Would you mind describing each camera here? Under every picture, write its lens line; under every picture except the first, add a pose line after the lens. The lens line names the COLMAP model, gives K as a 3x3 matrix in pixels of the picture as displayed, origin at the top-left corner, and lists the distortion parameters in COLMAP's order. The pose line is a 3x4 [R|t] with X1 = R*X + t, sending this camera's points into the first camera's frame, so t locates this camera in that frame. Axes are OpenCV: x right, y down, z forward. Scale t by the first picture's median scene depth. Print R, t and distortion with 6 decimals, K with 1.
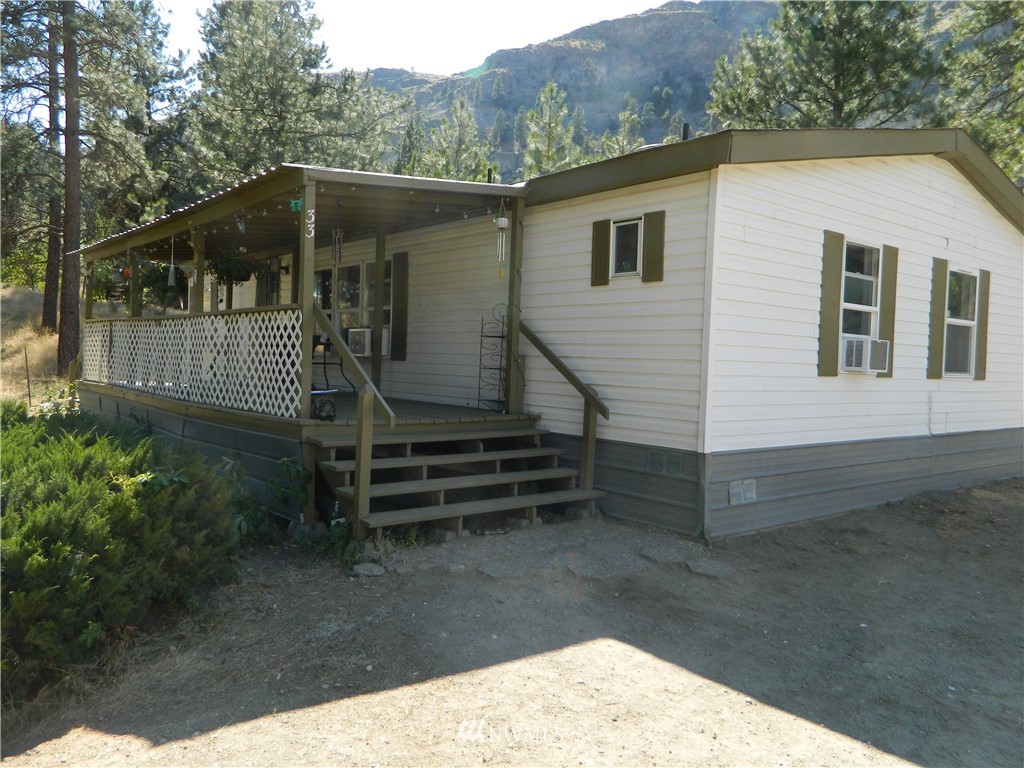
lens RADIAL K [[758.3, 0, 506.6], [0, 758.3, 384.9], [0, 0, 1]] dist [0.003951, -0.002067]
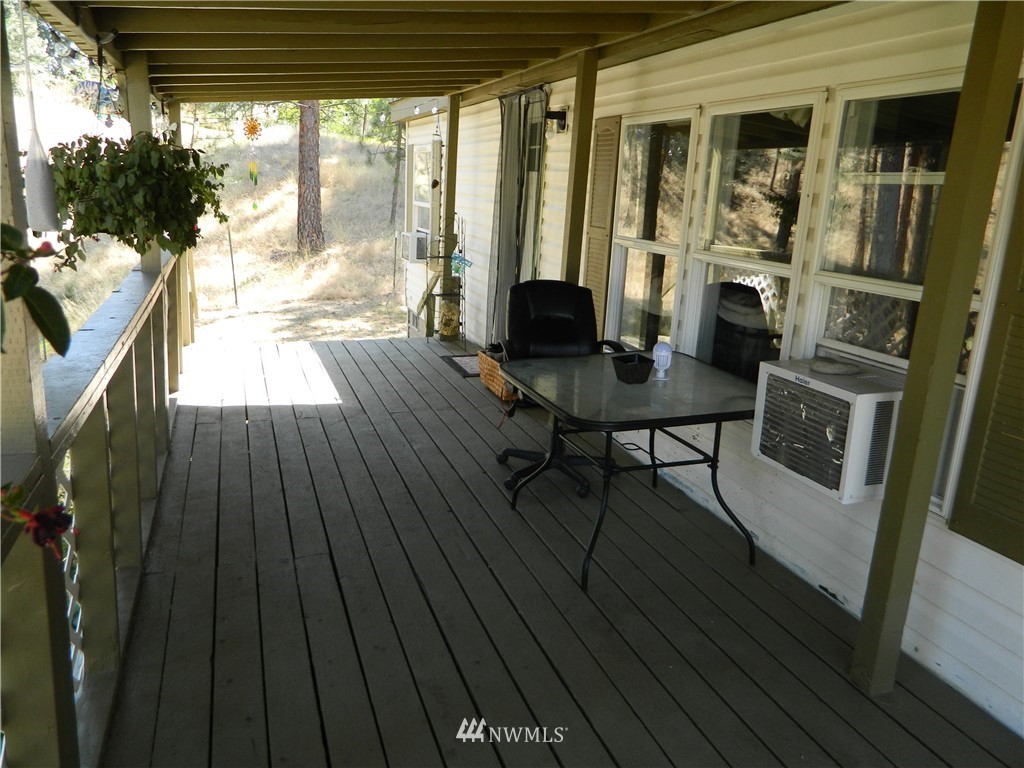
lens RADIAL K [[758.3, 0, 513.0], [0, 758.3, 381.0], [0, 0, 1]] dist [0.003951, -0.002067]
pose [[0.940121, 0.105202, -0.324199, -0.275080], [-0.039656, 0.978475, 0.202519, -0.157479], [0.338526, -0.177536, 0.924057, 0.968741]]
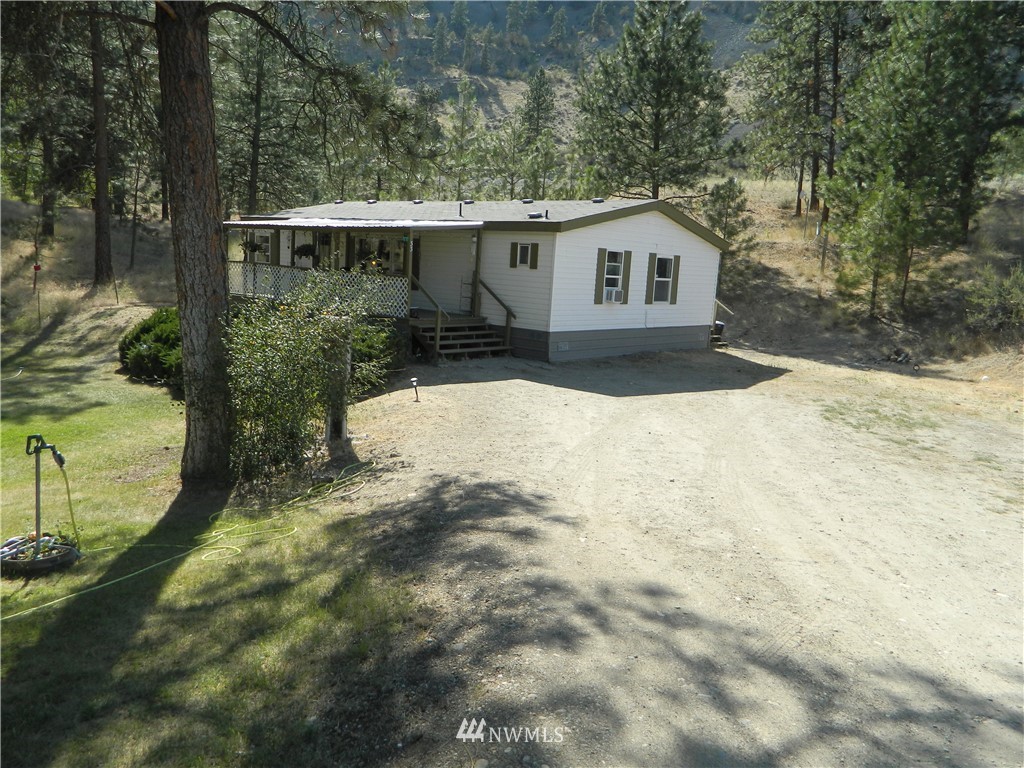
lens RADIAL K [[758.3, 0, 513.2], [0, 758.3, 384.7], [0, 0, 1]] dist [0.003951, -0.002067]
pose [[0.985318, -0.000119, 0.170728, -0.307460], [-0.022870, 0.990895, 0.132680, -0.075790], [-0.169189, -0.134637, 0.976344, -1.522921]]
